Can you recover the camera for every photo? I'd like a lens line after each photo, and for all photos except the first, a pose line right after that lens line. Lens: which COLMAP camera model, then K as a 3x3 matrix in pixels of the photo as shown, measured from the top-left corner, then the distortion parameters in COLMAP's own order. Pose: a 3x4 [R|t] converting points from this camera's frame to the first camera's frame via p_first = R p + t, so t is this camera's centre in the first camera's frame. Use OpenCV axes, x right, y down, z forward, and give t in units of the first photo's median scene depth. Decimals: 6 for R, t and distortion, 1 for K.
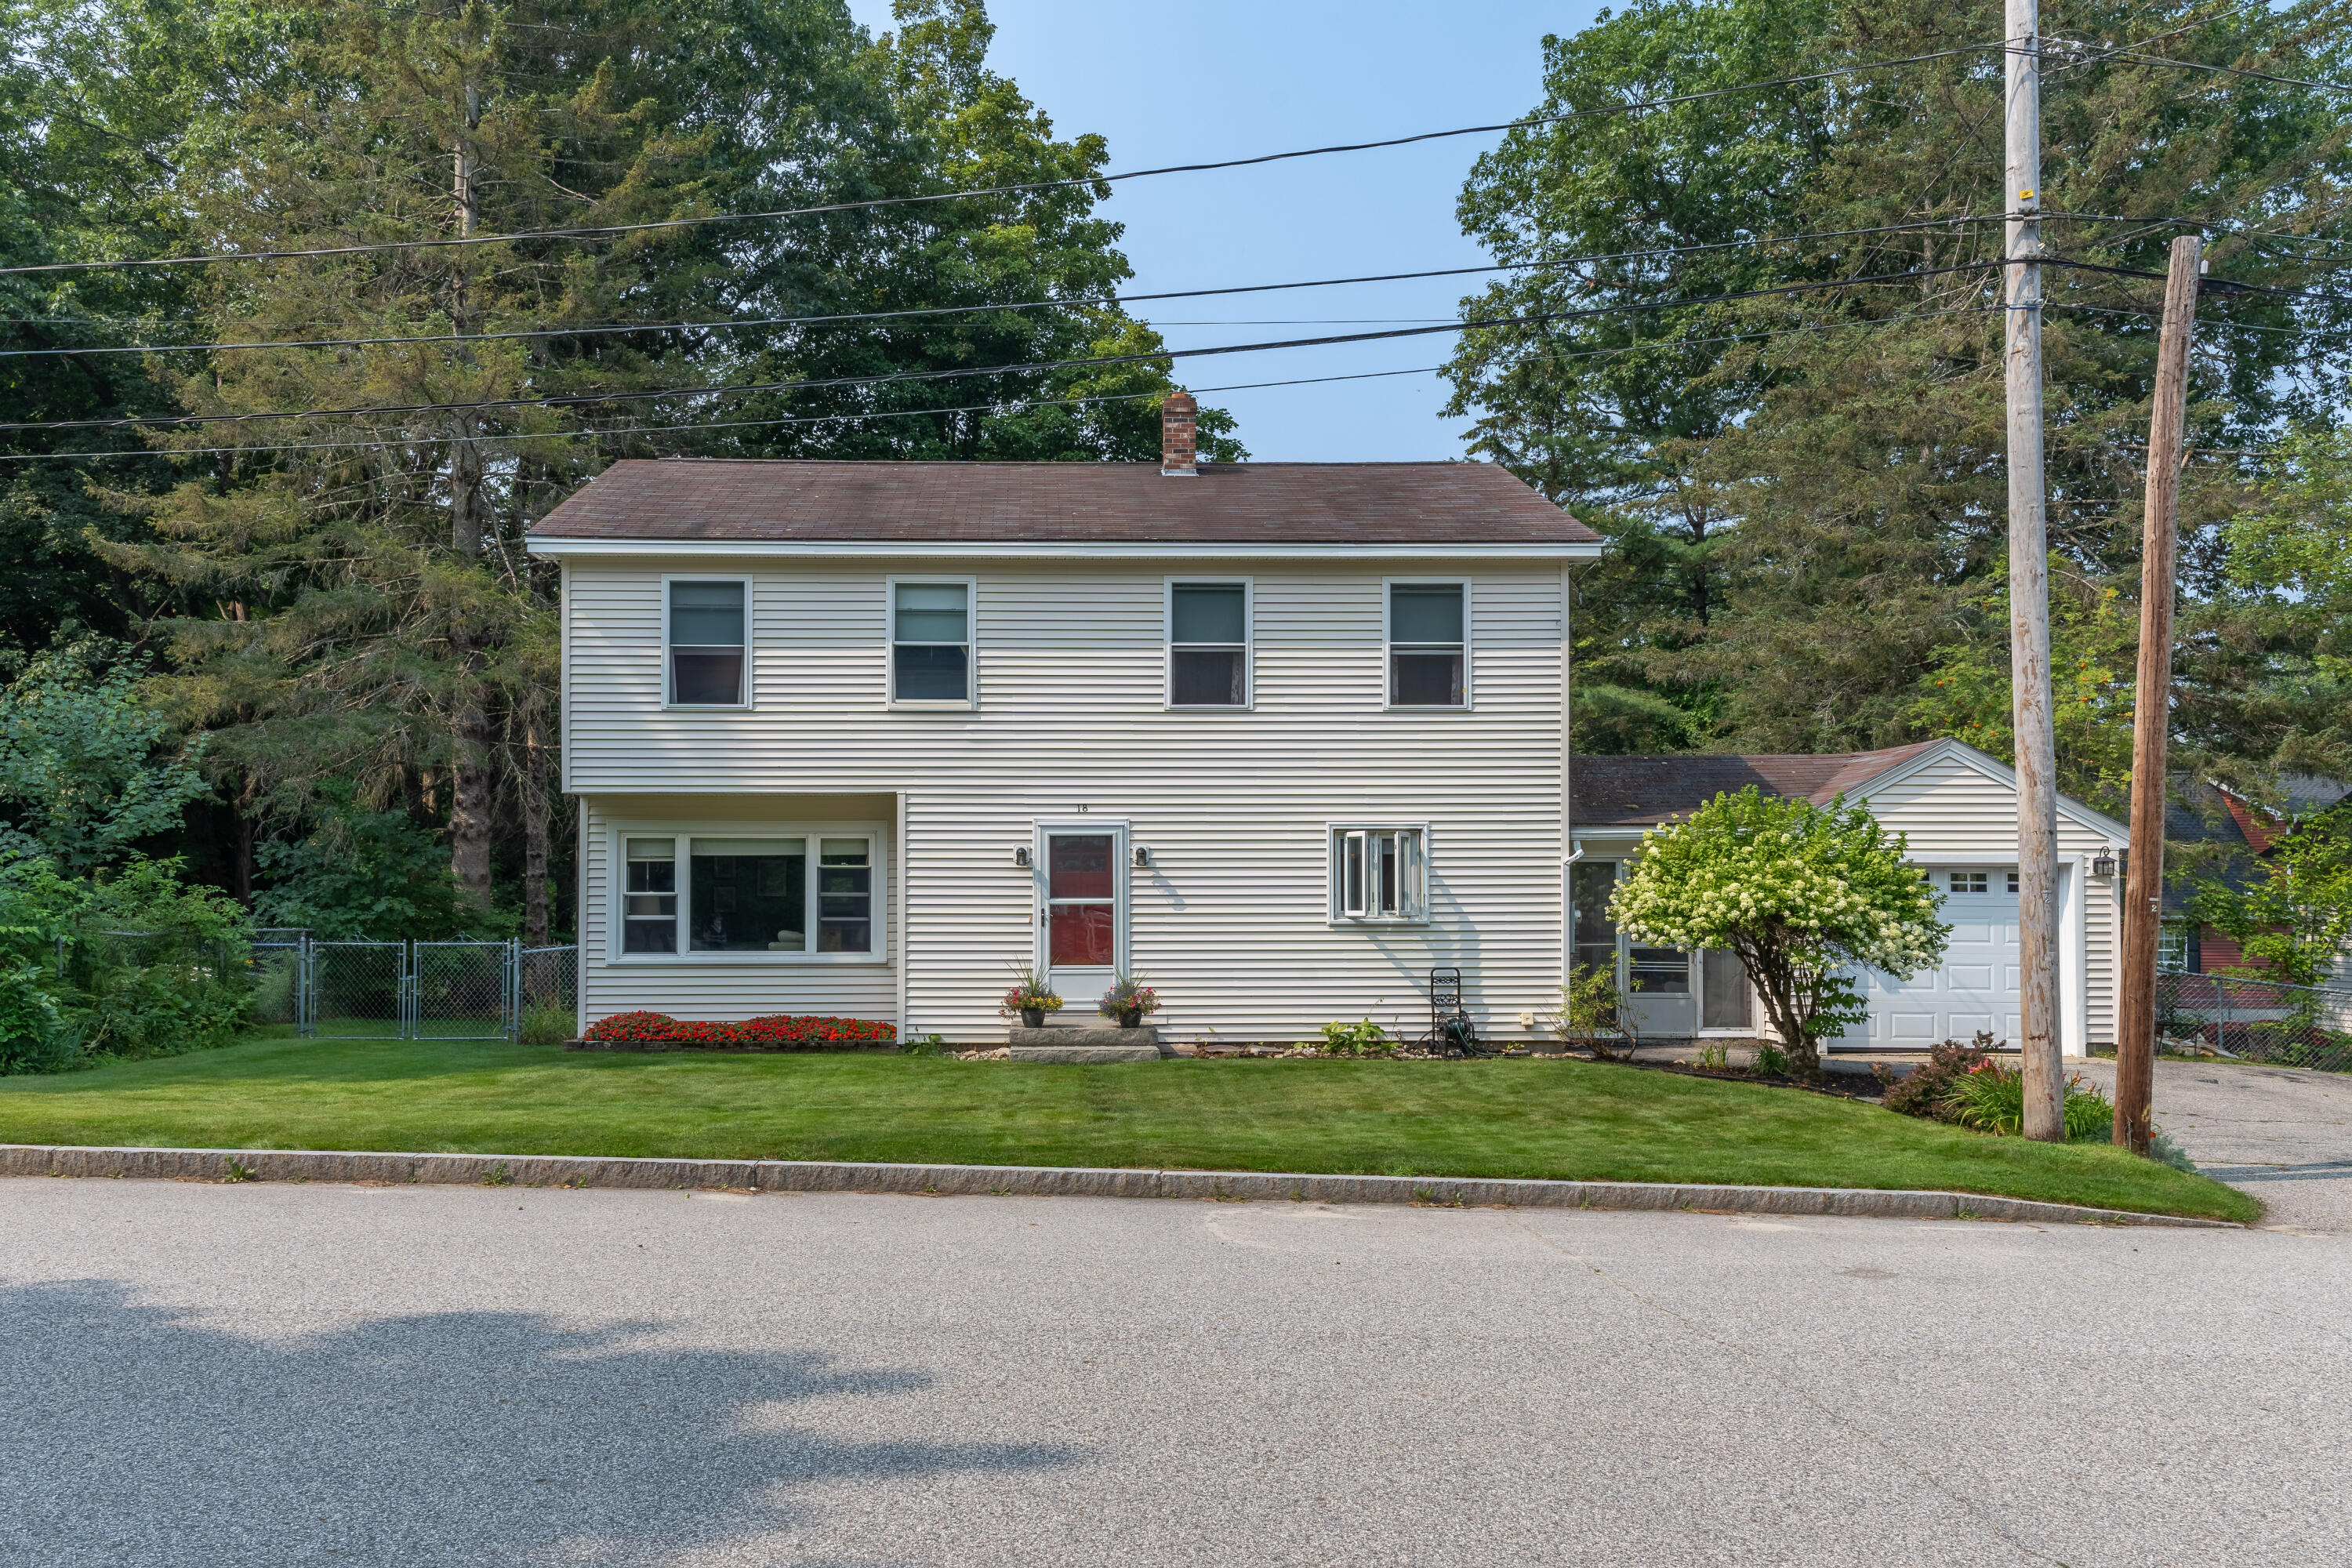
lens RADIAL K [[1903.9, 0, 1086.5], [0, 1903.9, 847.4], [0, 0, 1]] dist [0.049271, 0.001635]
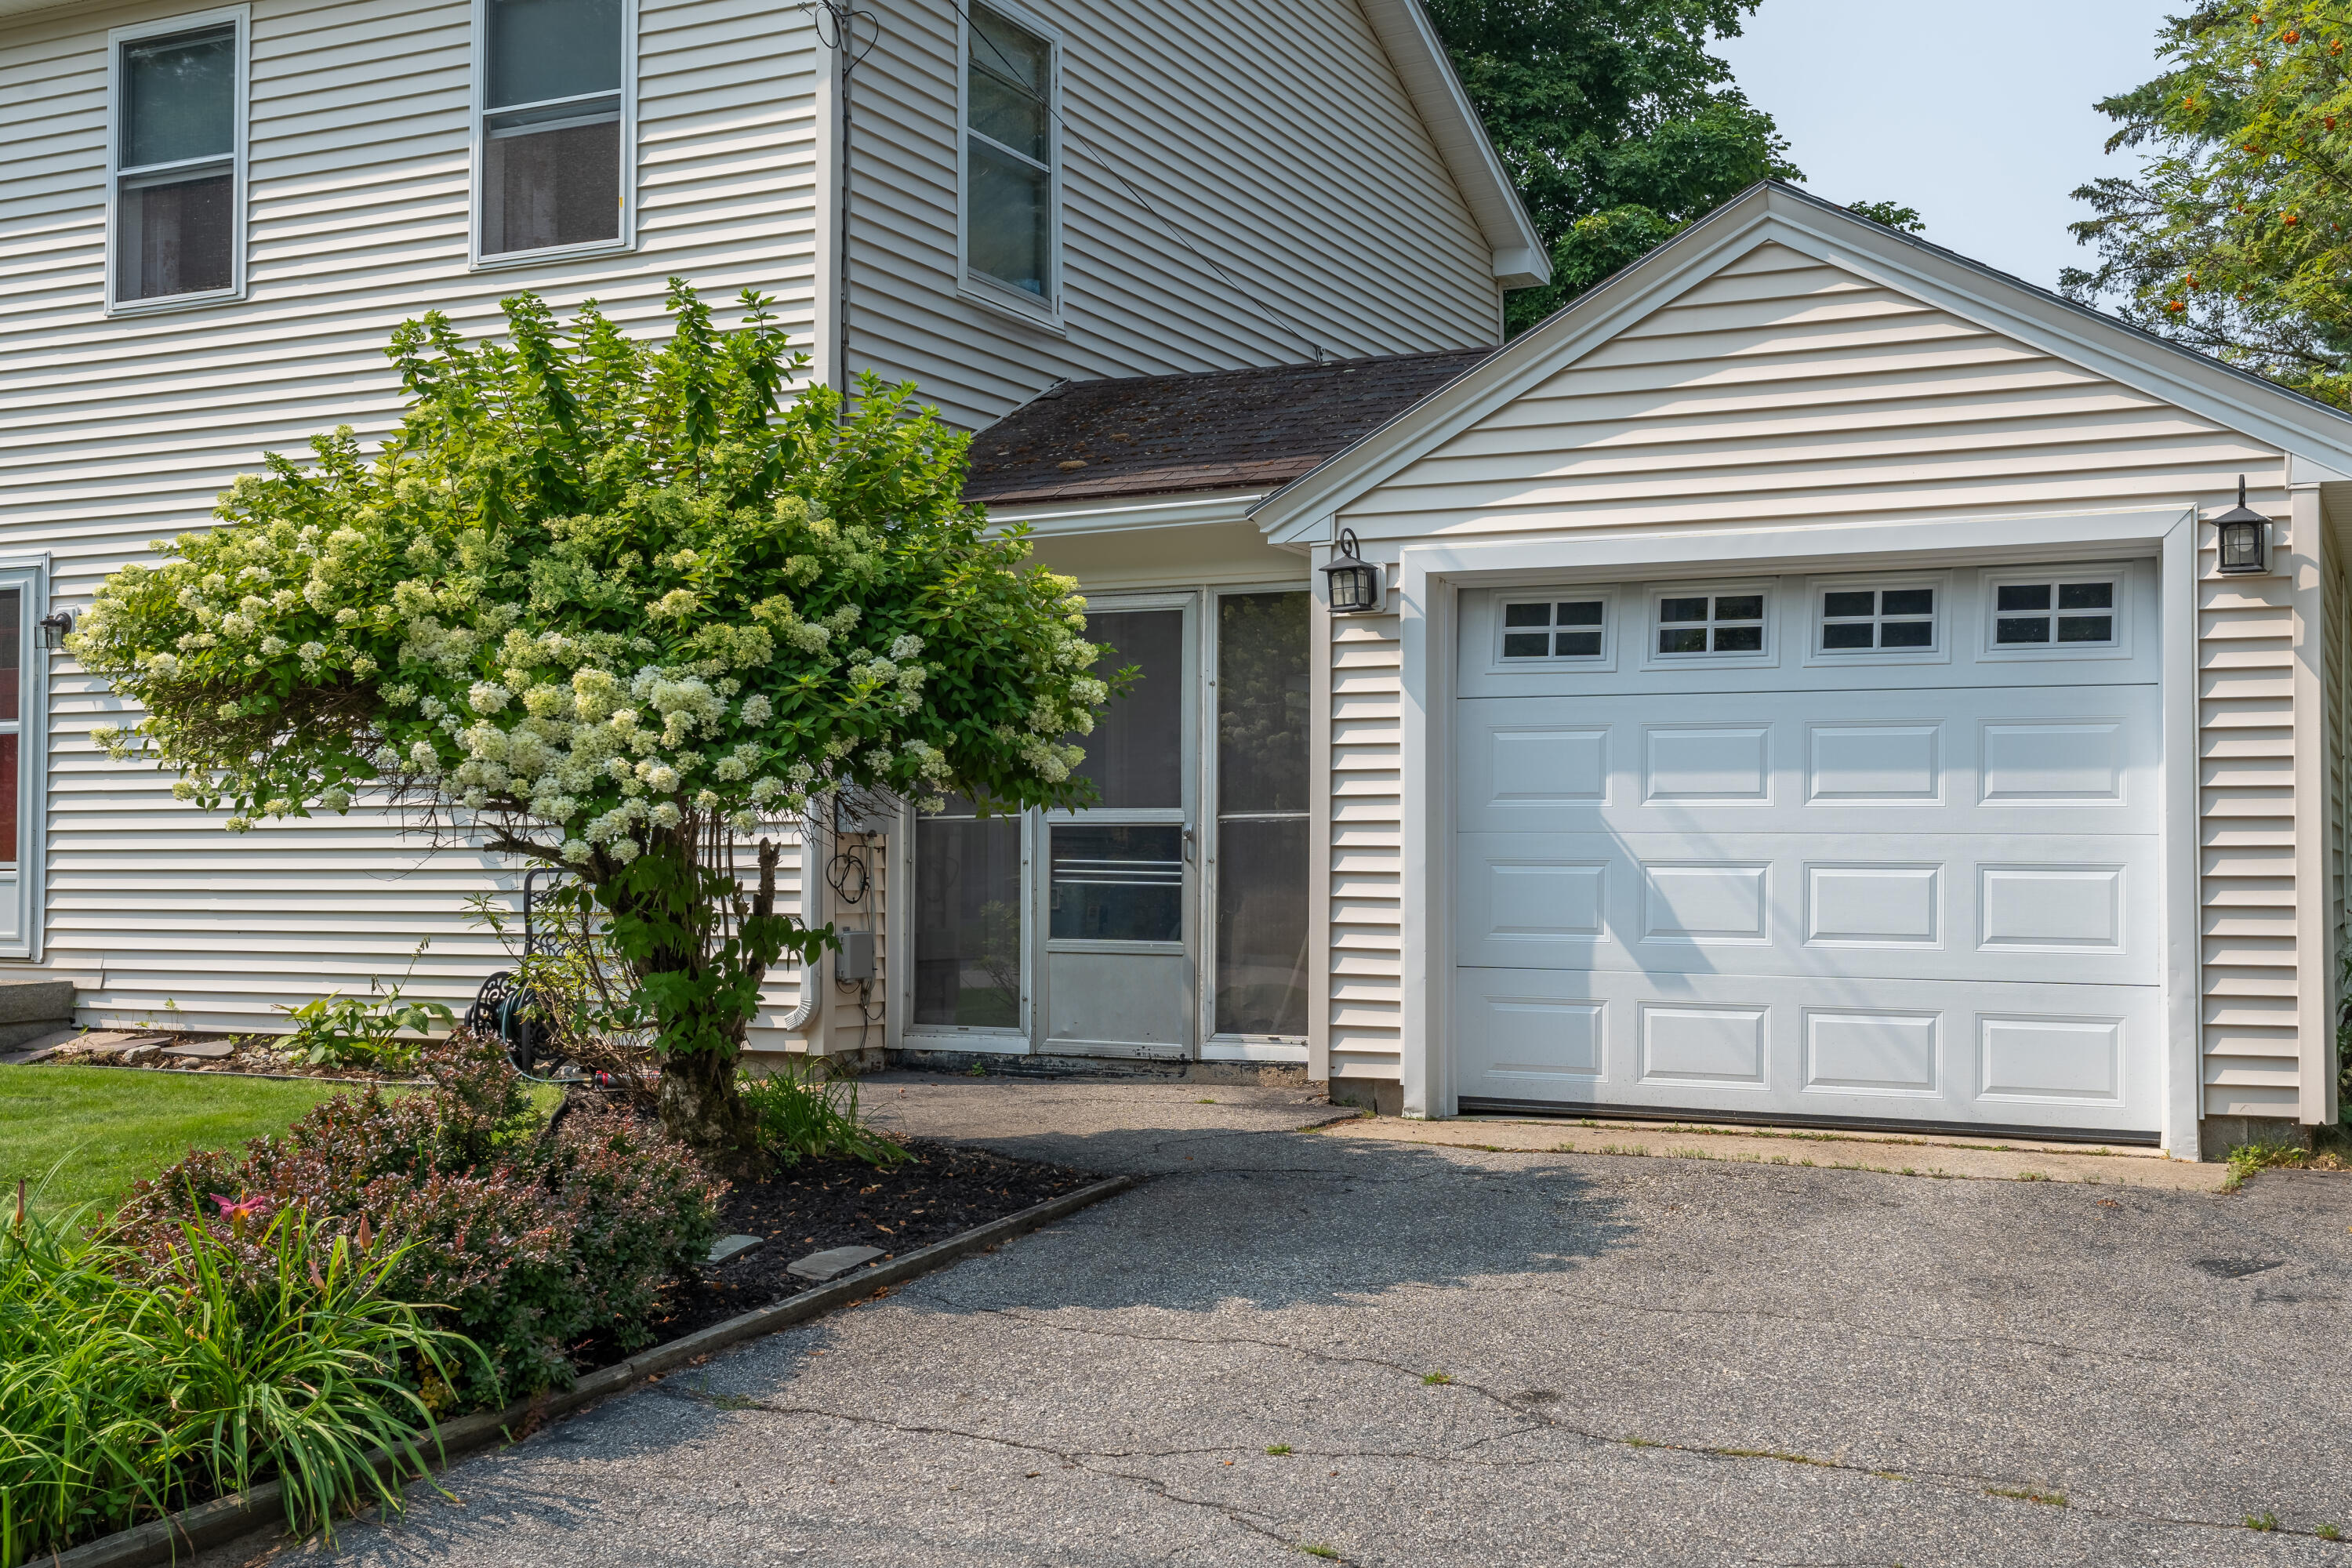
lens RADIAL K [[2487.7, 0, 1321.6], [0, 2487.7, 794.8], [0, 0, 1]] dist [0.005481, 0.003745]
pose [[0.894819, -0.011346, -0.446285, 0.578644], [0.009305, 0.999934, -0.006765, 0.051943], [0.446332, 0.001901, 0.894866, 0.587095]]
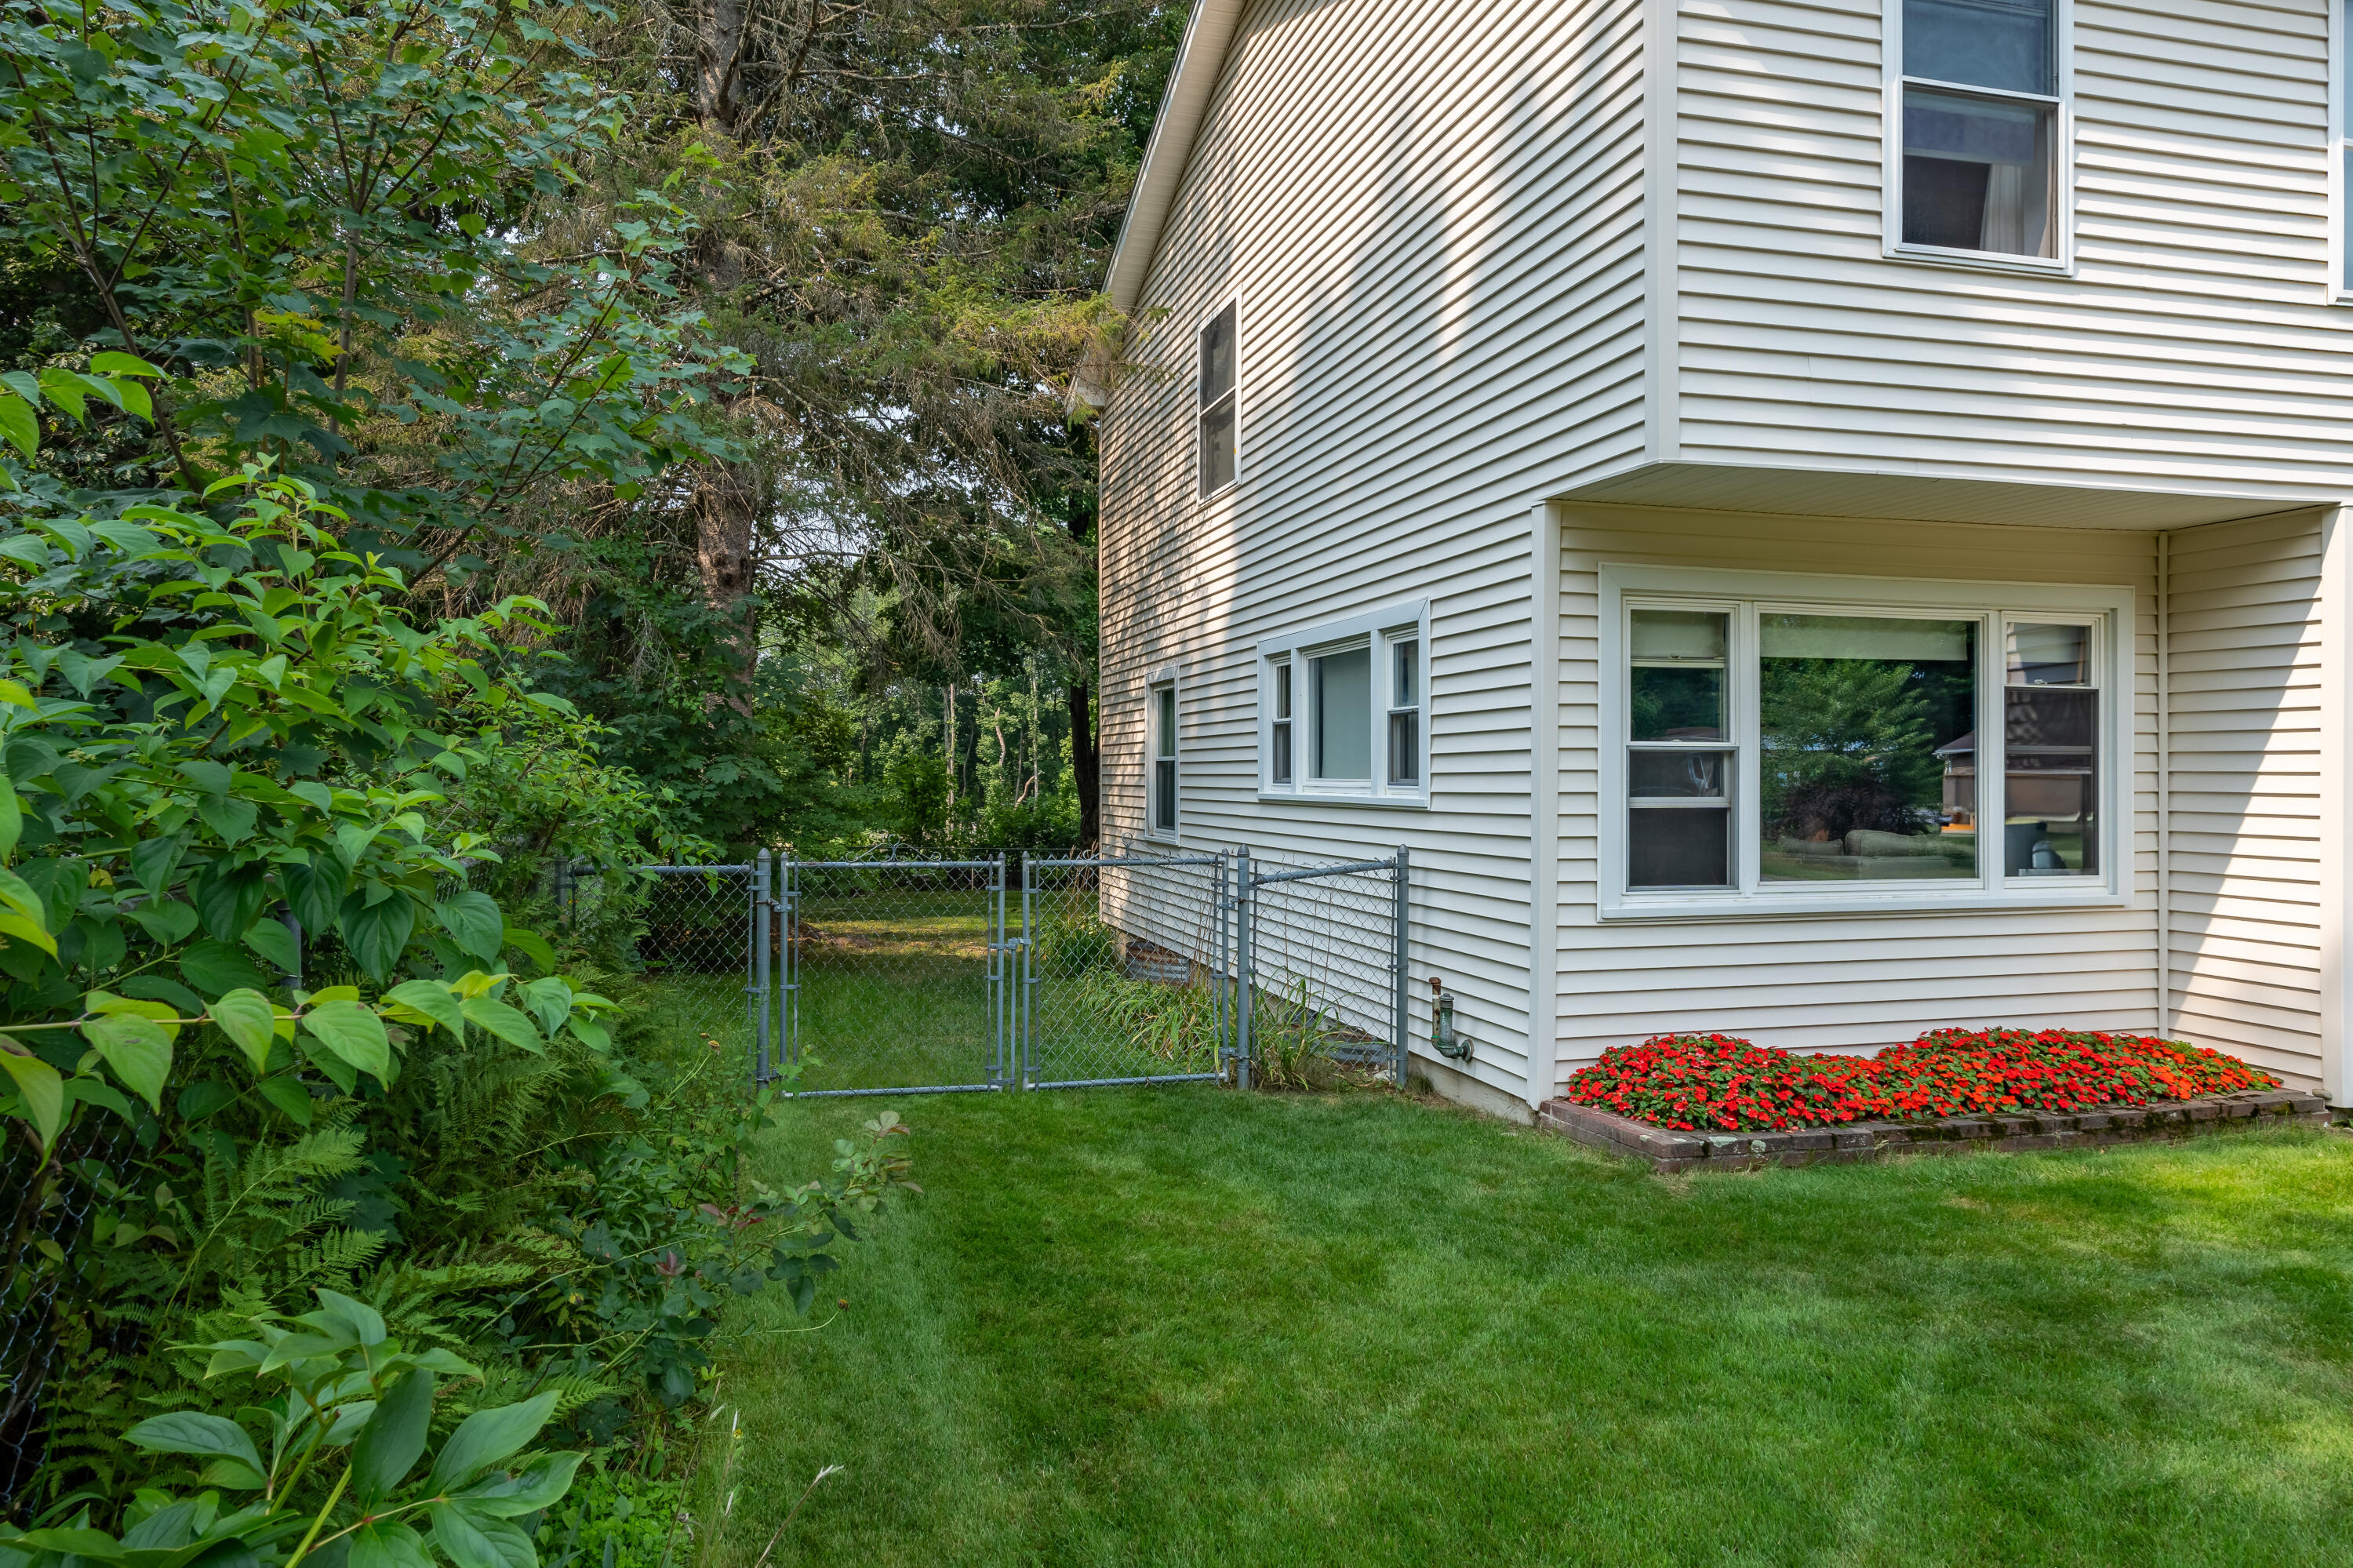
lens RADIAL K [[1244.3, 0, 1143.4], [0, 1244.3, 787.0], [0, 0, 1]] dist [-0.004342, 0.001042]
pose [[0.983972, 0.002392, 0.178308, -0.402888], [-0.007880, 0.999517, 0.030075, 0.026736], [-0.178150, -0.030998, 0.983515, 0.773688]]
